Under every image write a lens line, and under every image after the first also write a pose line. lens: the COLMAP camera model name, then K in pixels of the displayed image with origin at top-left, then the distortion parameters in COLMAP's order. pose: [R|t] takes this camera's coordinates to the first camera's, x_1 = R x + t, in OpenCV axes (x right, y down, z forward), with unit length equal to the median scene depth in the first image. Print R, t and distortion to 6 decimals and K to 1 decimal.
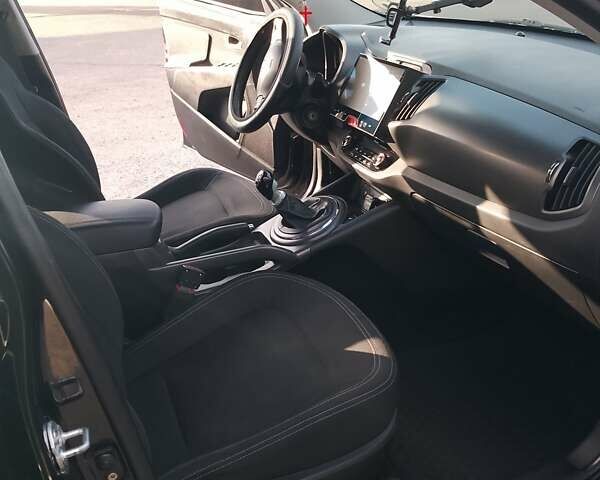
lens RADIAL K [[585.7, 0, 308.4], [0, 585.7, 243.9], [0, 0, 1]] dist [0.089922, -0.161789]
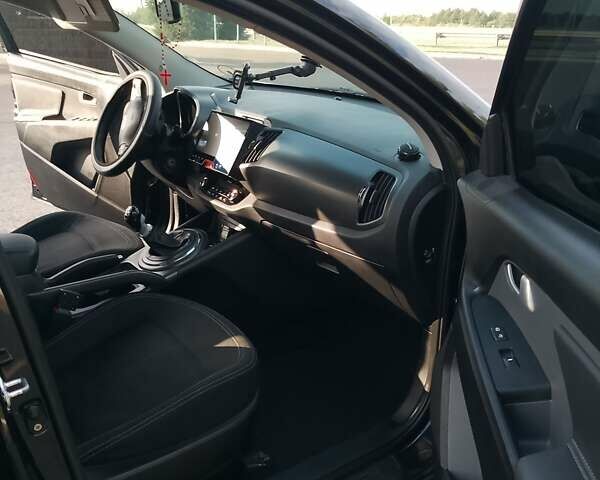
lens RADIAL K [[594.4, 0, 307.4], [0, 594.4, 237.3], [0, 0, 1]] dist [0.095003, -0.160059]
pose [[0.967124, -0.031934, 0.252292, -0.041005], [0.060252, 0.992610, -0.105329, 0.075999], [-0.247064, 0.117067, 0.961902, -0.191105]]
